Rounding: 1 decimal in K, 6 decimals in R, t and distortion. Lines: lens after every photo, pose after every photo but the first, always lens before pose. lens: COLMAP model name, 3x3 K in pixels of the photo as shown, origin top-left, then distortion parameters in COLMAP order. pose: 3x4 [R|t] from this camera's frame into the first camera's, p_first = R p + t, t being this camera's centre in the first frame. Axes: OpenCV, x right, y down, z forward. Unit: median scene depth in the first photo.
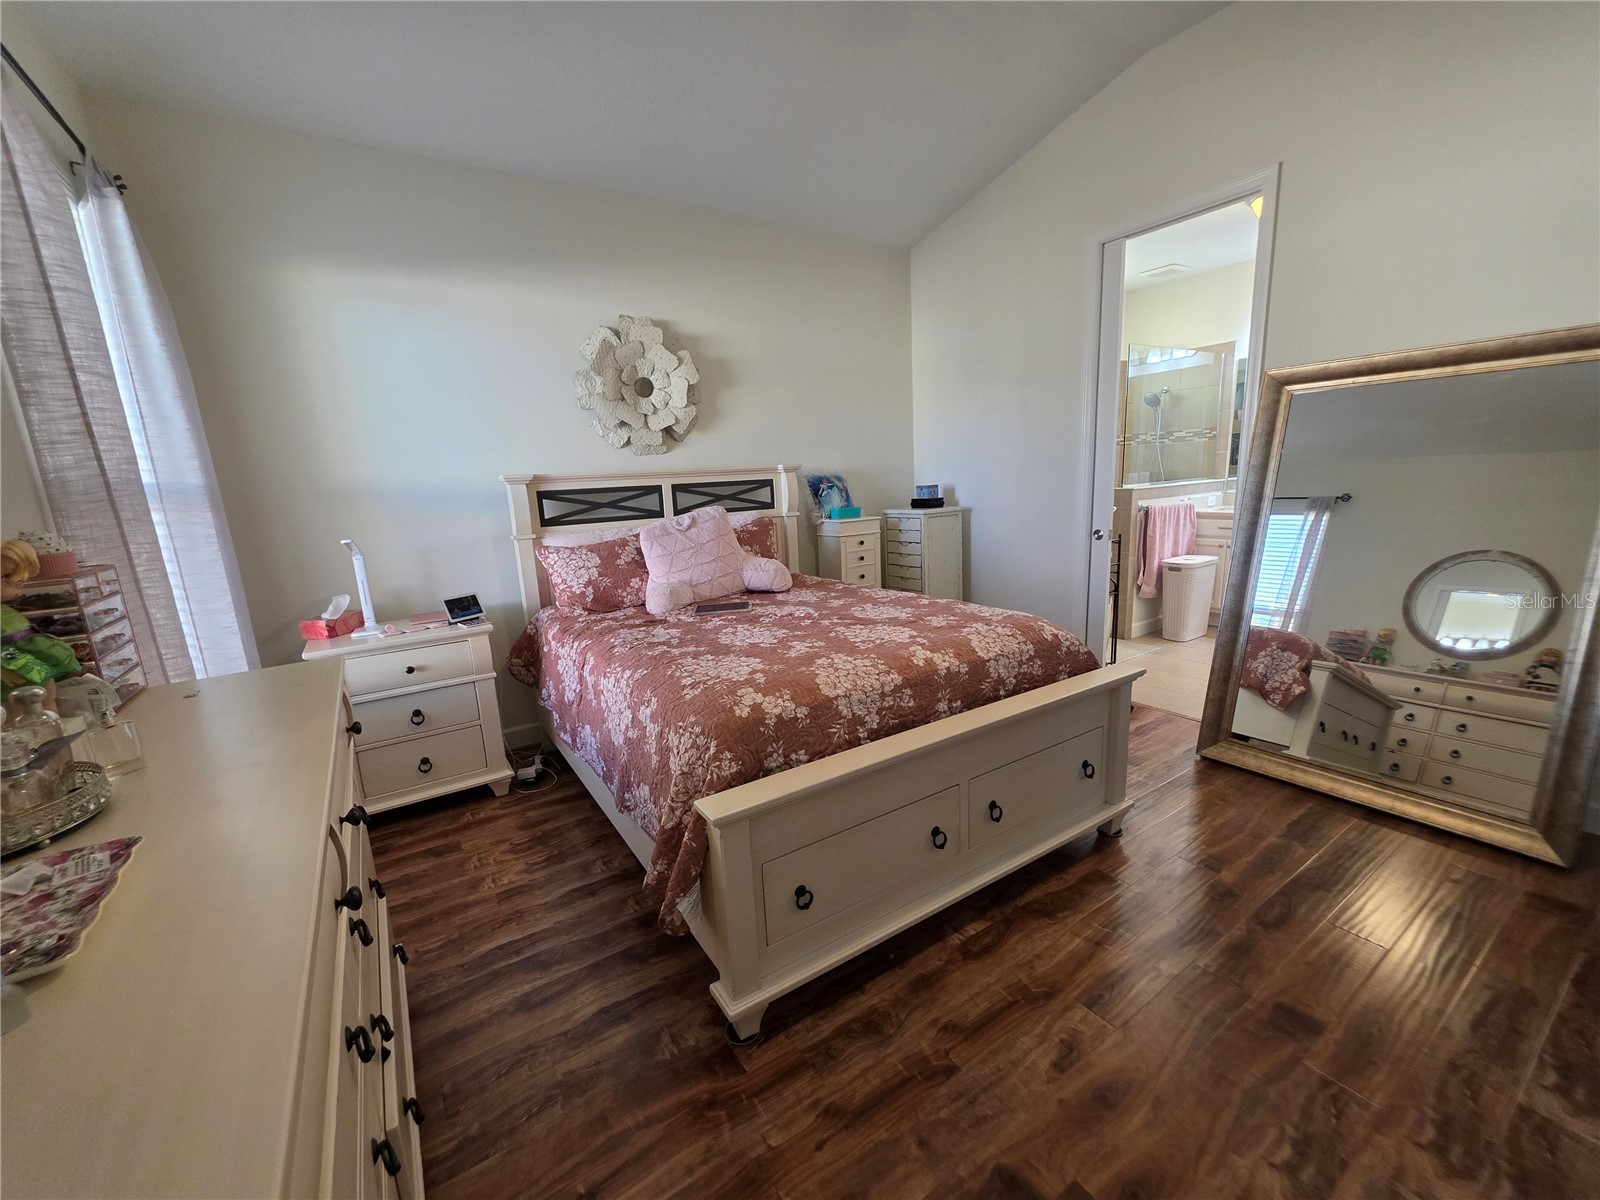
lens RADIAL K [[650.0, 0, 799.0], [0, 650.0, 606.0], [0, 0, 1]] dist [0.001949, -0.000181]
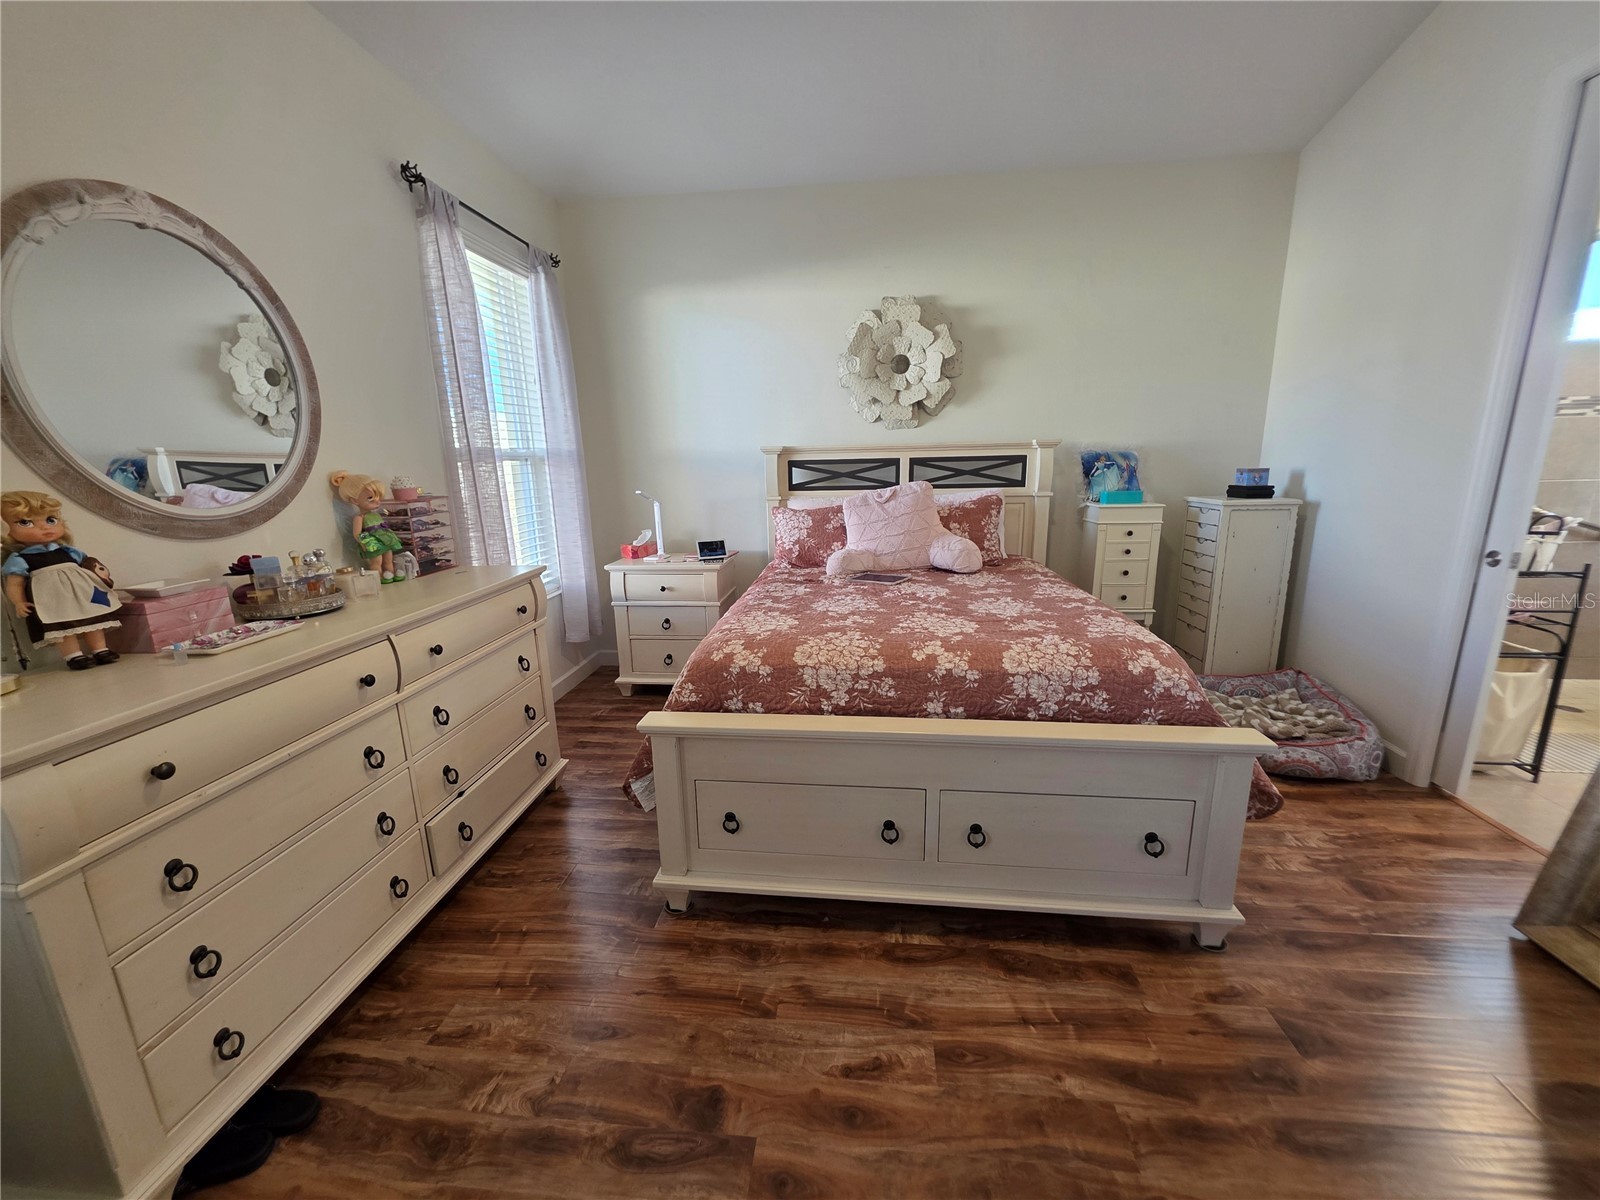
lens RADIAL K [[653.0, 0, 796.8], [0, 653.0, 605.7], [0, 0, 1]] dist [0.001071, -0.000358]
pose [[0.767711, 0.172692, -0.617088, 0.418434], [-0.140662, 0.984930, 0.100637, -0.039639], [0.625168, 0.009540, 0.780432, 0.085064]]
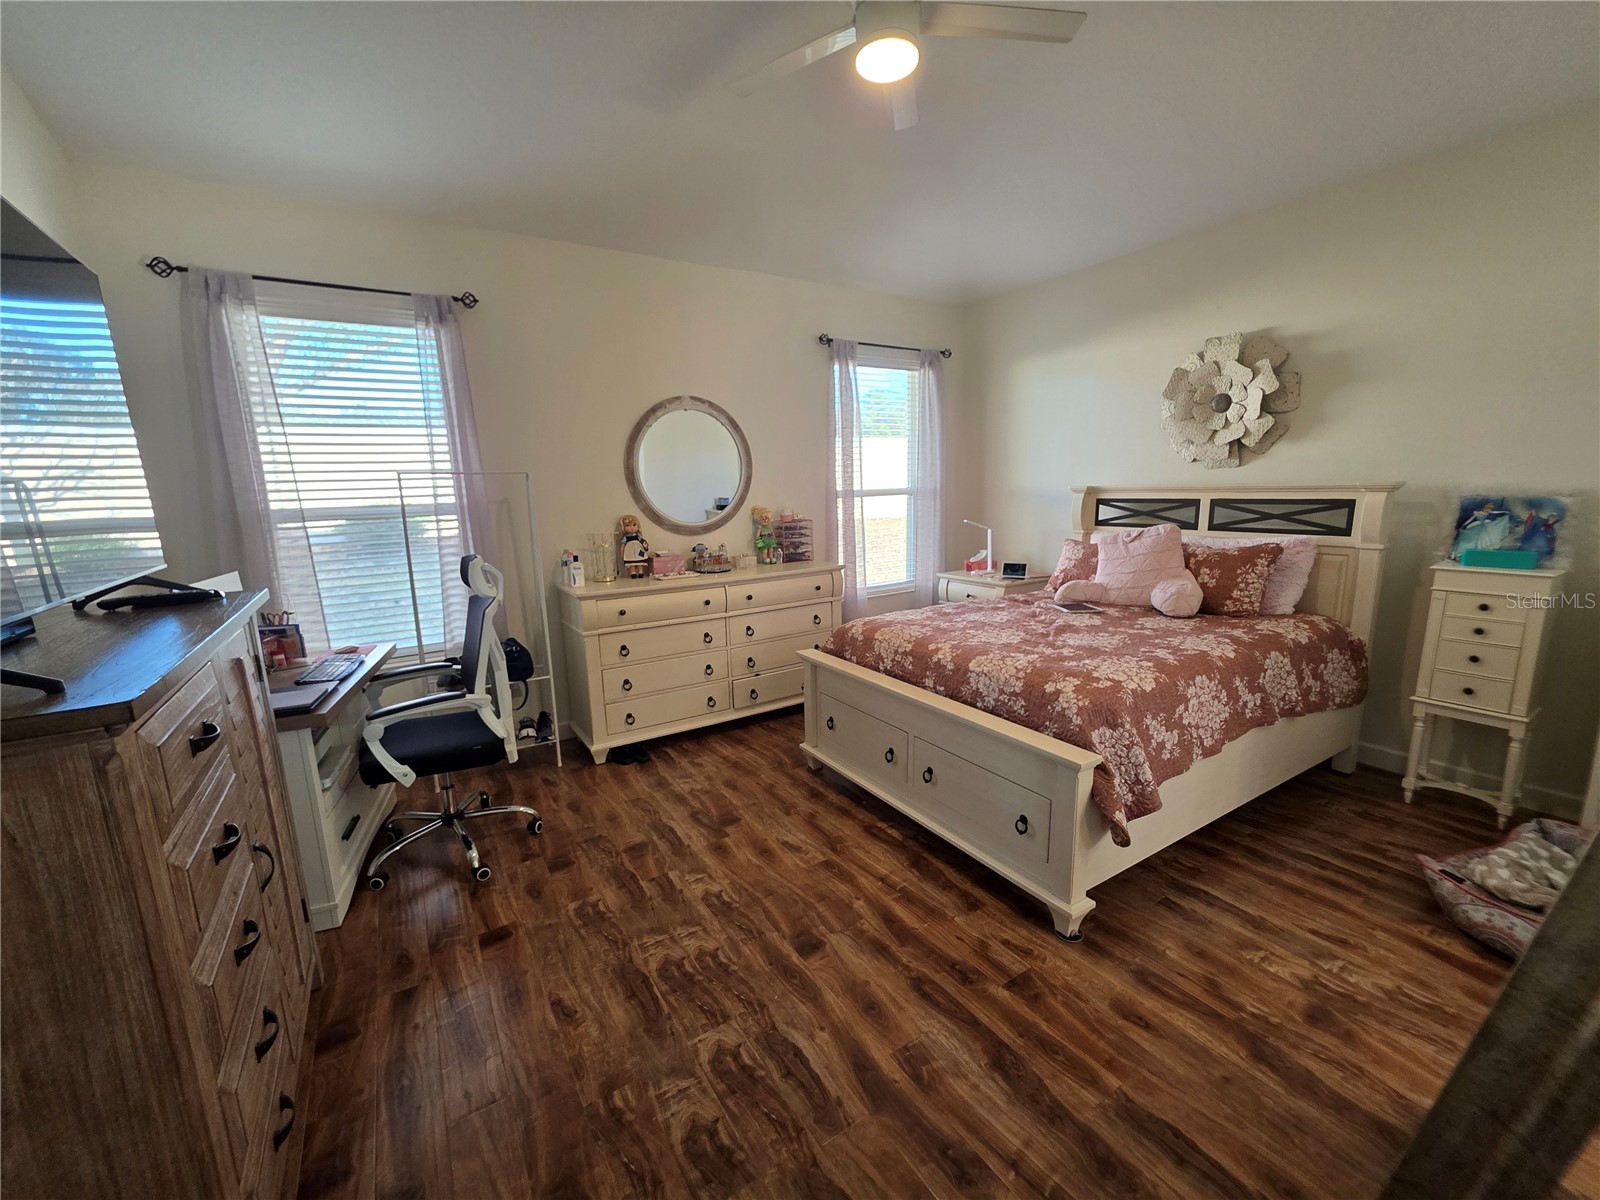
lens RADIAL K [[655.0, 0, 783.0], [0, 655.0, 603.5], [0, 0, 1]] dist [0.000323, -0.000075]
pose [[-0.044895, 0.225790, -0.973141, 1.029887], [-0.168235, 0.958502, 0.230155, -0.182467], [0.984724, 0.174049, -0.005046, 0.446432]]
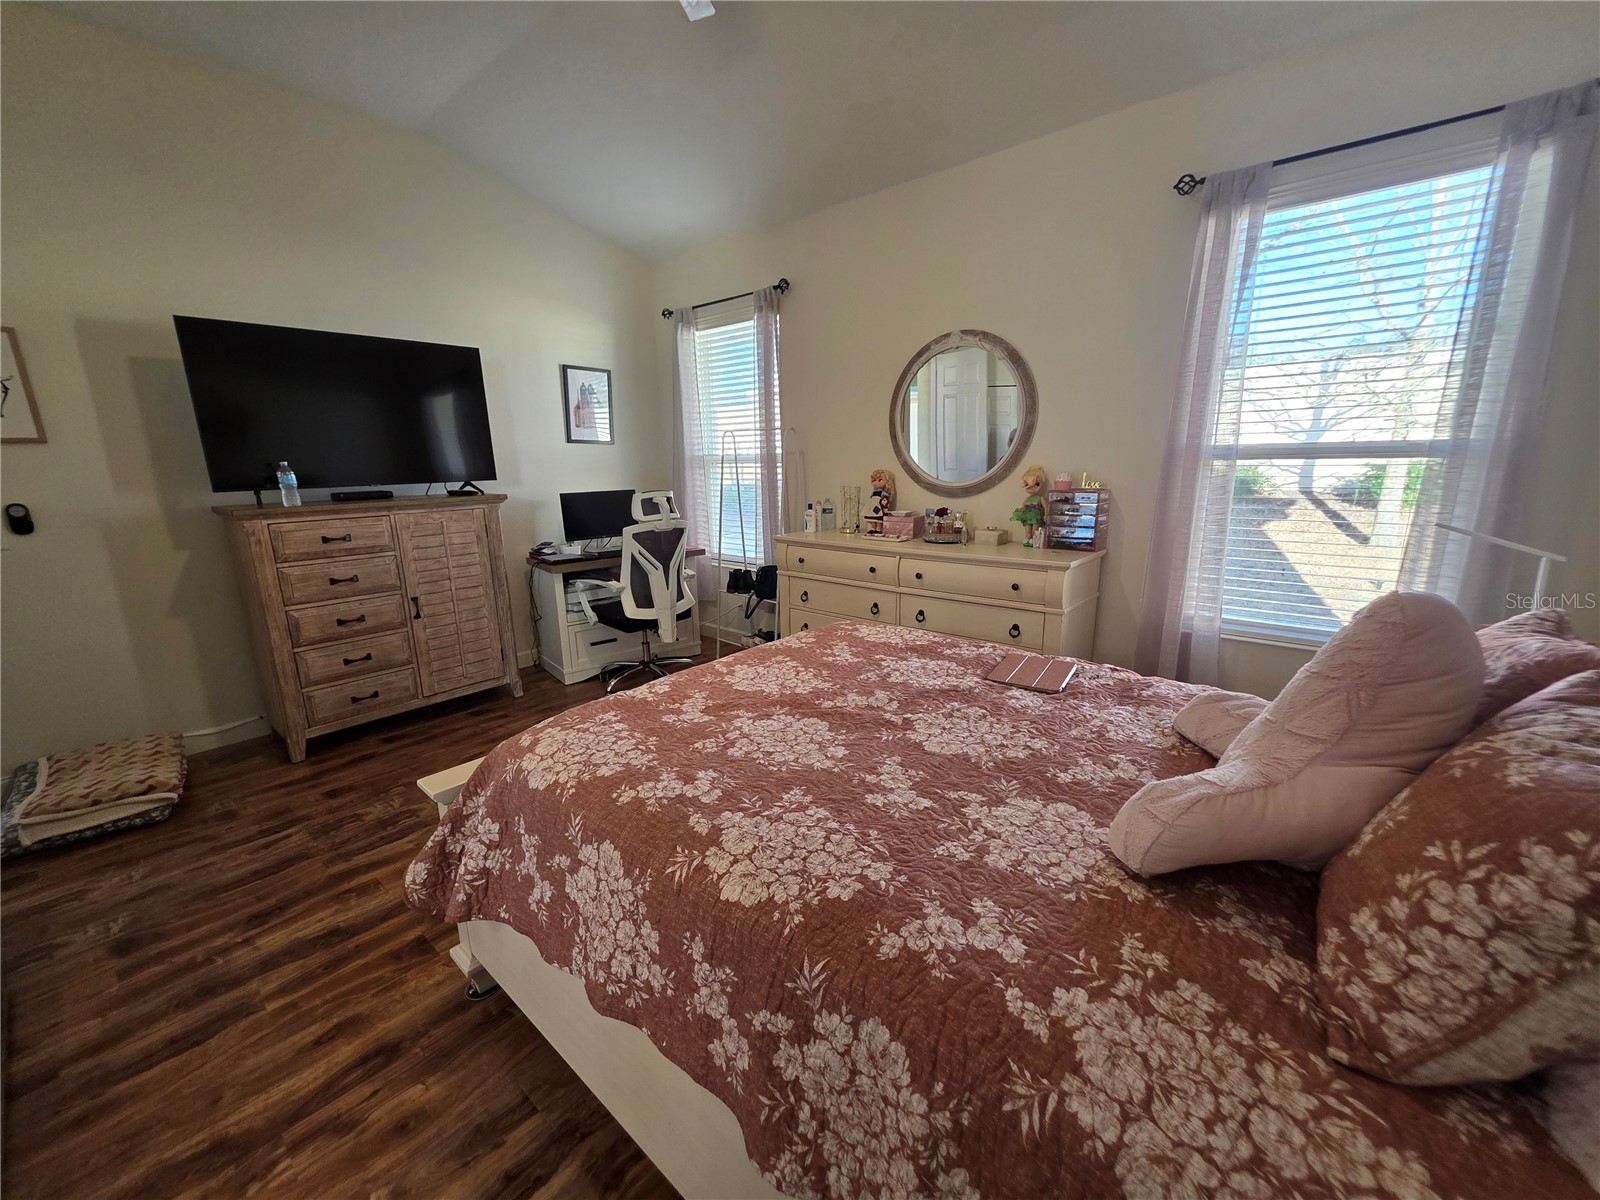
lens RADIAL K [[645.0, 0, 800.0], [0, 645.0, 600.0], [0, 0, 1]] dist [0.001073, 0.000396]
pose [[-0.965424, 0.120028, -0.231410, 0.188823], [0.013128, 0.908956, 0.416686, -0.297896], [0.260356, 0.399241, -0.879103, 1.294778]]
